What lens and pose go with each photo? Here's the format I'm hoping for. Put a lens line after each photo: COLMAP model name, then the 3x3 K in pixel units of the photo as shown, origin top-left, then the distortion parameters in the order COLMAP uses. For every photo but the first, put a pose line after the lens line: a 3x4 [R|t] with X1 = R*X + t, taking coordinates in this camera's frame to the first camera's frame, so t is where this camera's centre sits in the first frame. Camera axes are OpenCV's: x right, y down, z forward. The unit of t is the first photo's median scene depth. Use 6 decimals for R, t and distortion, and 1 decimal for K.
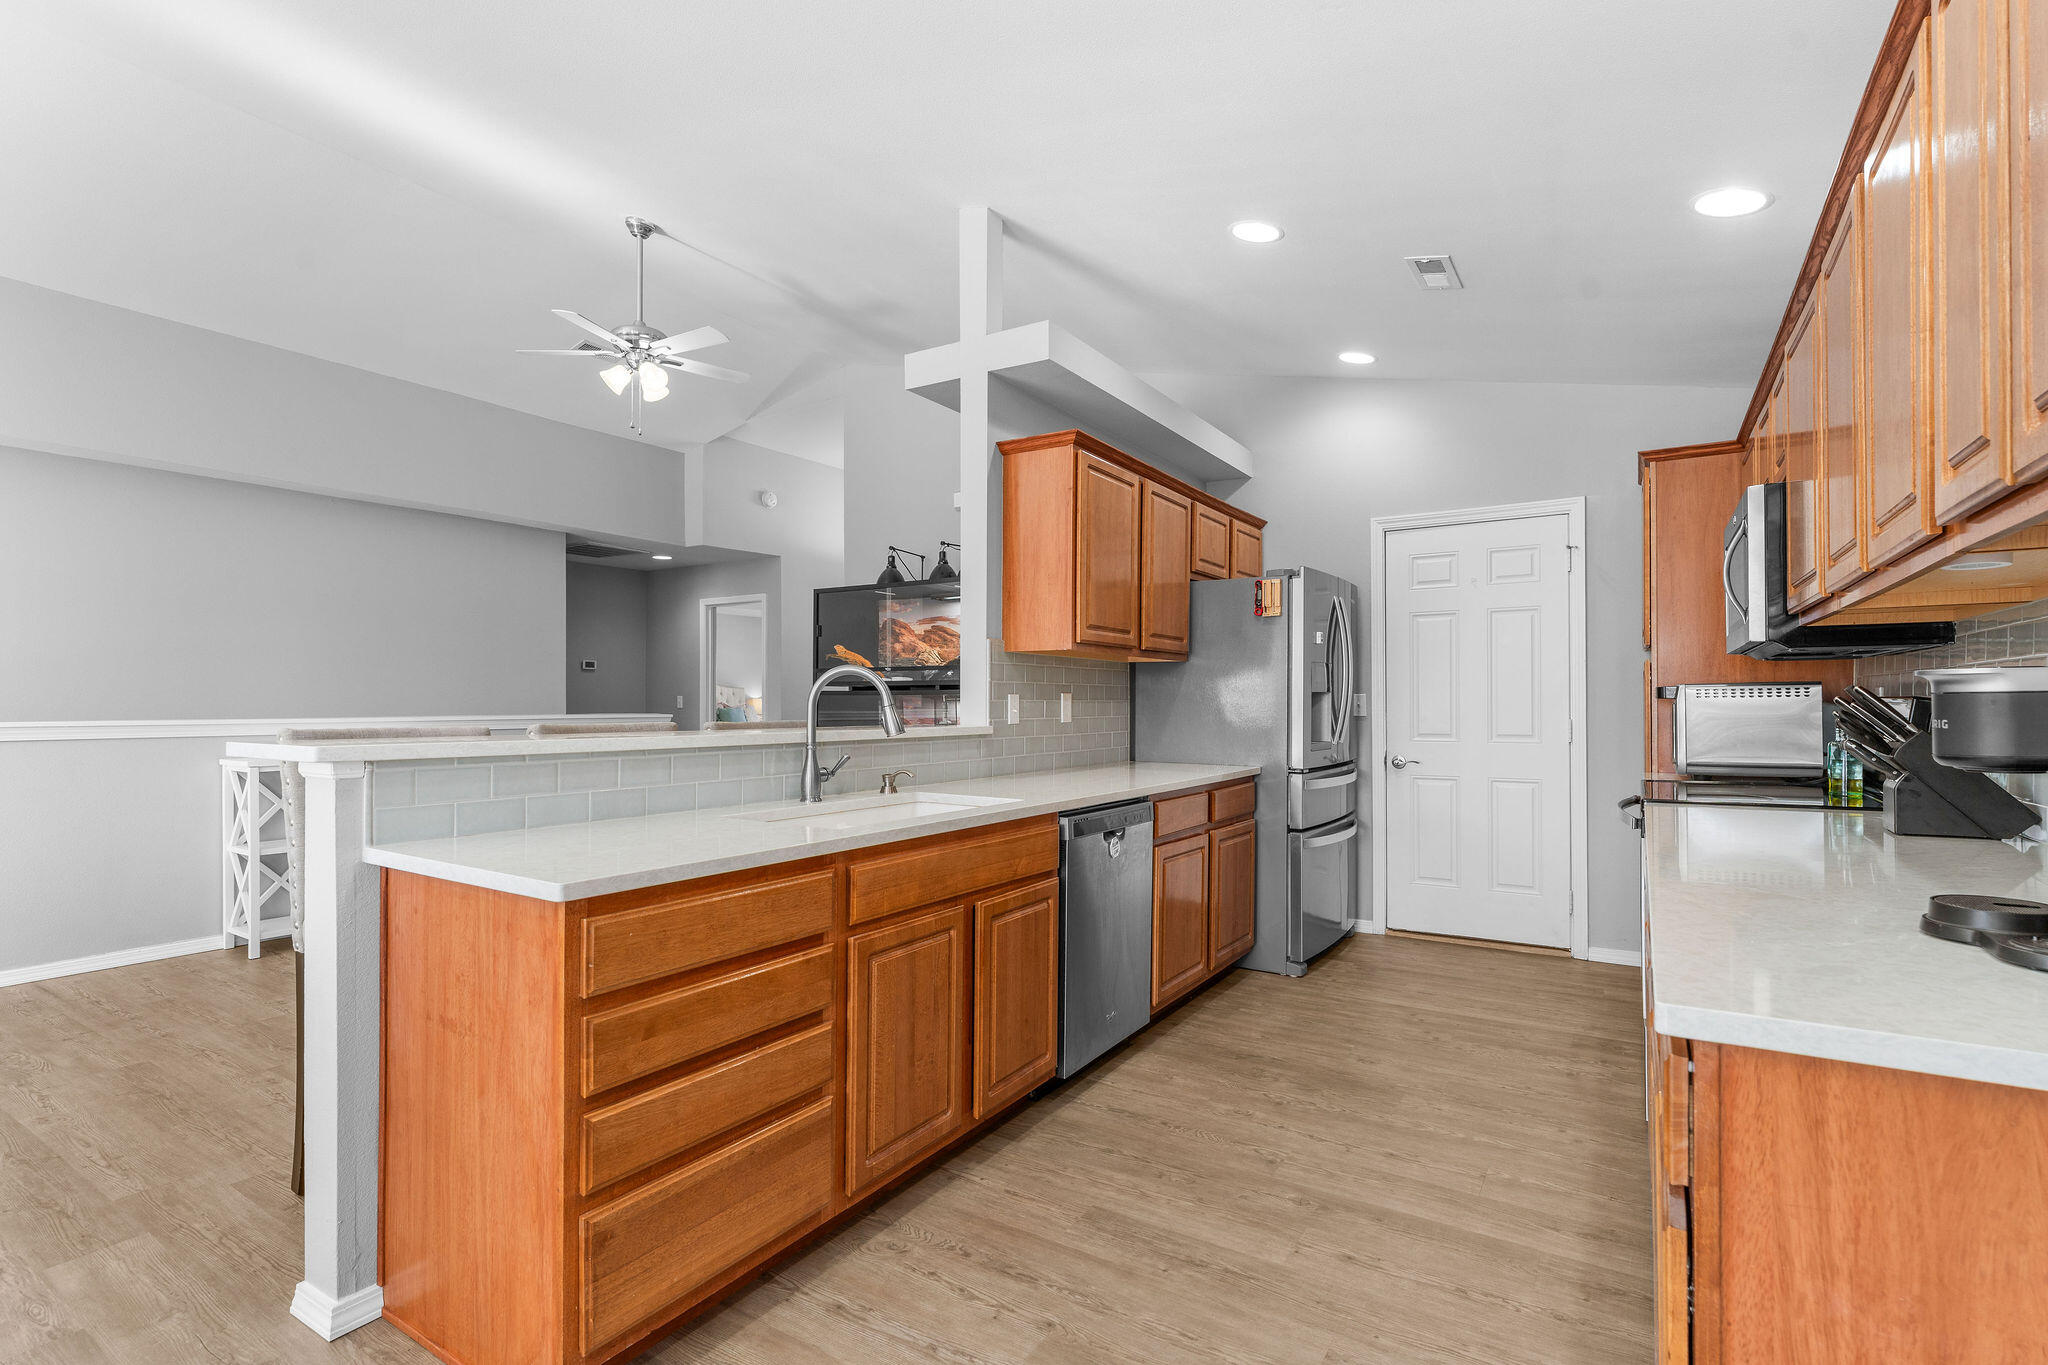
lens RADIAL K [[960.7, 0, 1025.9], [0, 960.7, 703.7], [0, 0, 1]] dist [-0.001770, -0.000154]
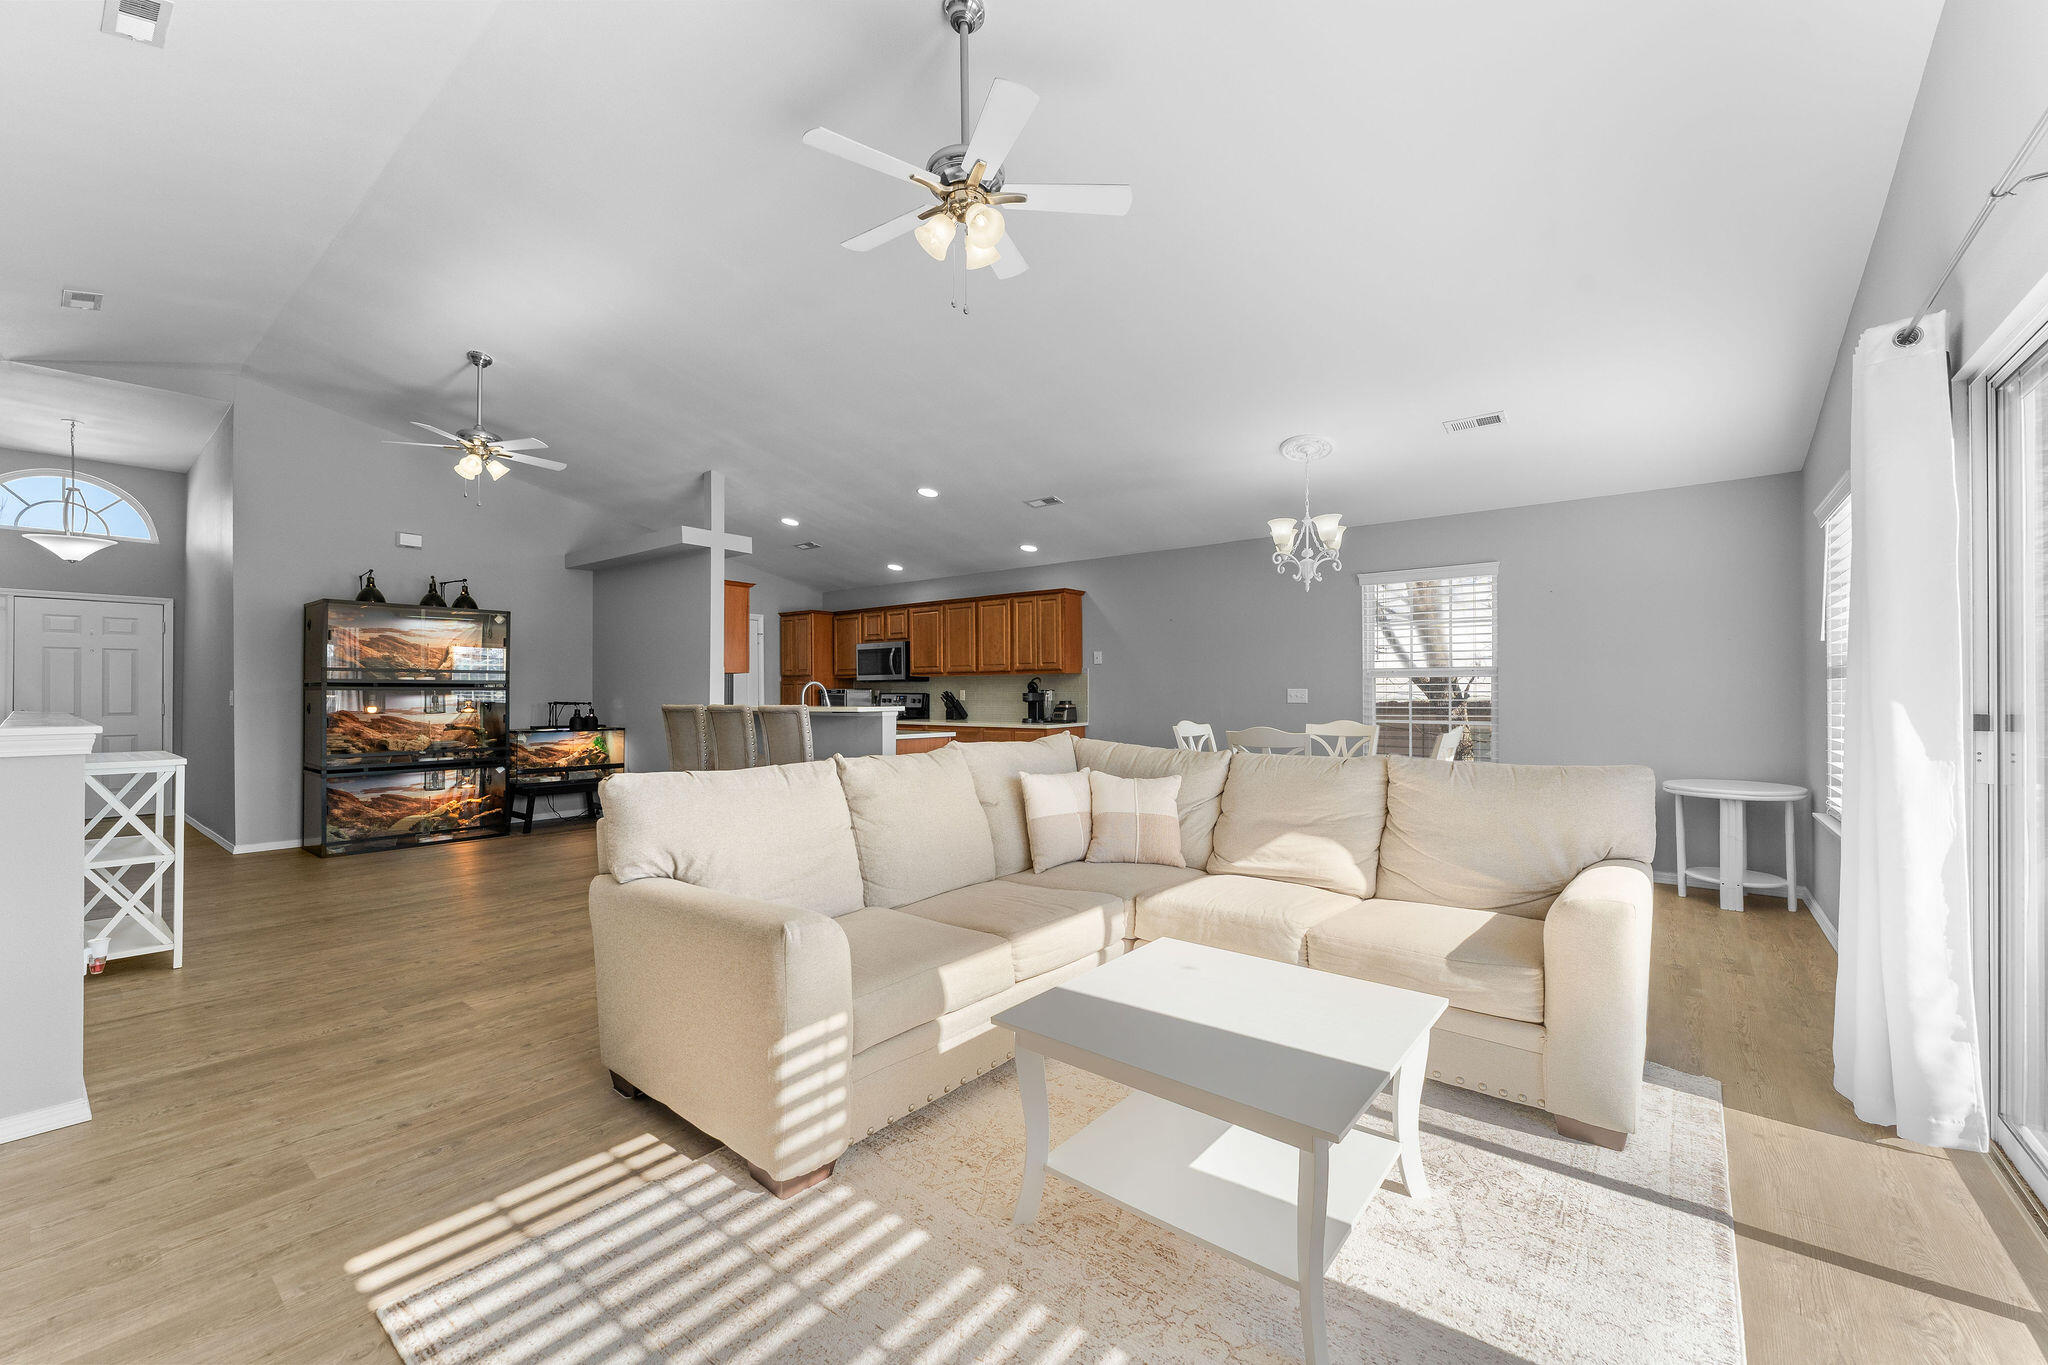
lens RADIAL K [[811.2, 0, 1021.6], [0, 811.2, 685.6], [0, 0, 1]] dist [-0.000294, -0.000104]
pose [[0.104950, 0.010091, 0.994426, -1.907378], [0.003515, 0.999939, -0.010518, -0.000663], [-0.994471, 0.004599, 0.104908, 0.104418]]
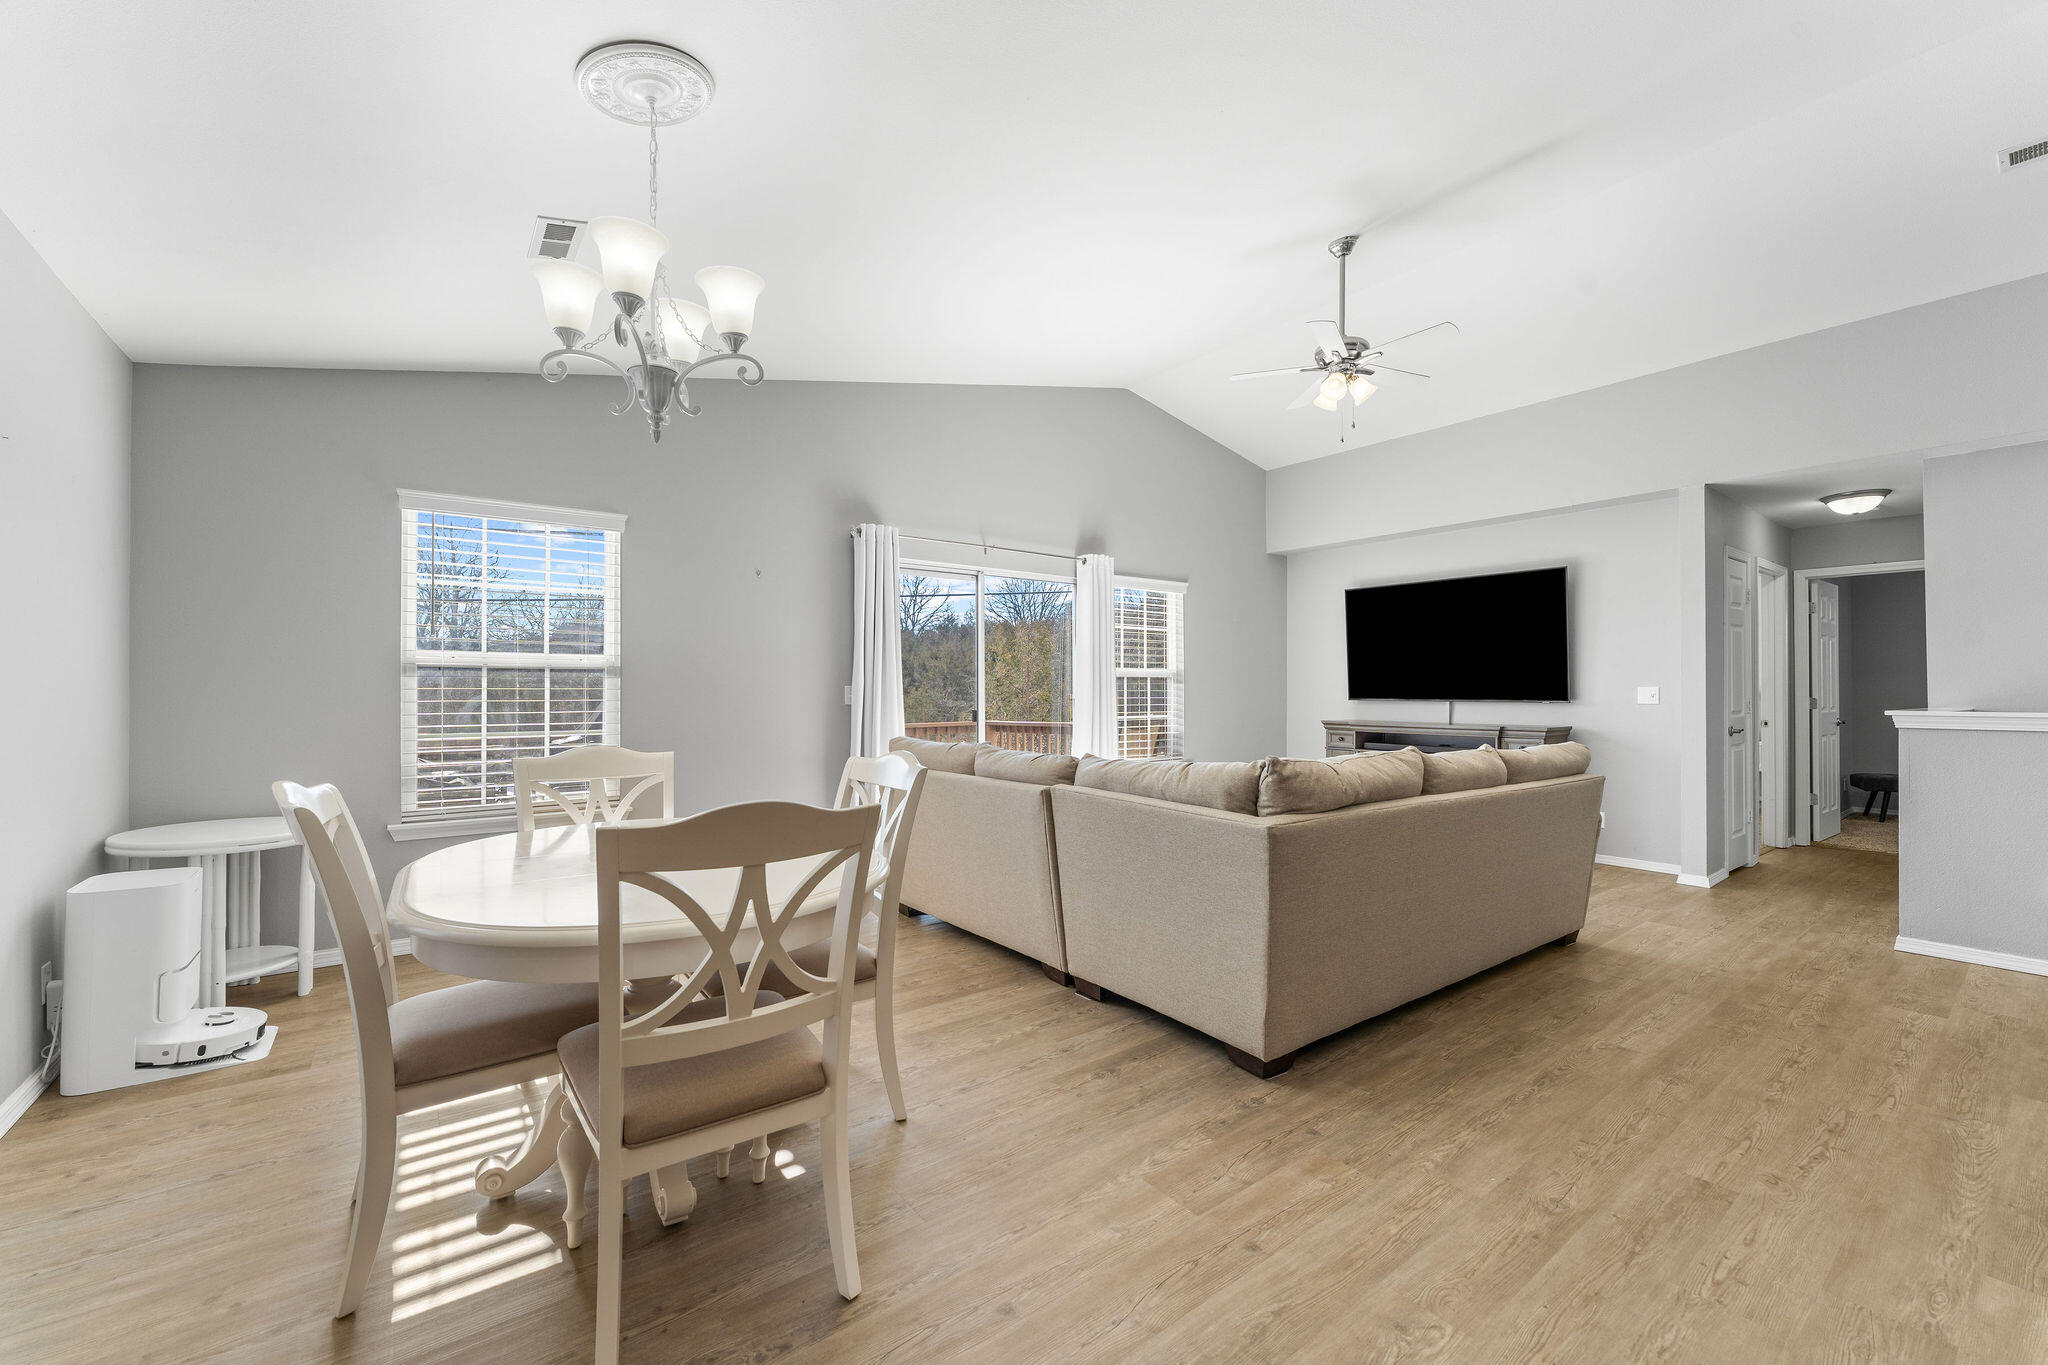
lens RADIAL K [[811.2, 0, 1021.6], [0, 811.2, 685.6], [0, 0, 1]] dist [-0.000294, -0.000104]
pose [[-0.349540, -0.006342, -0.936900, 0.057757], [-0.003225, 0.999979, -0.005566, -0.001422], [0.936916, 0.001076, -0.349553, 0.208175]]
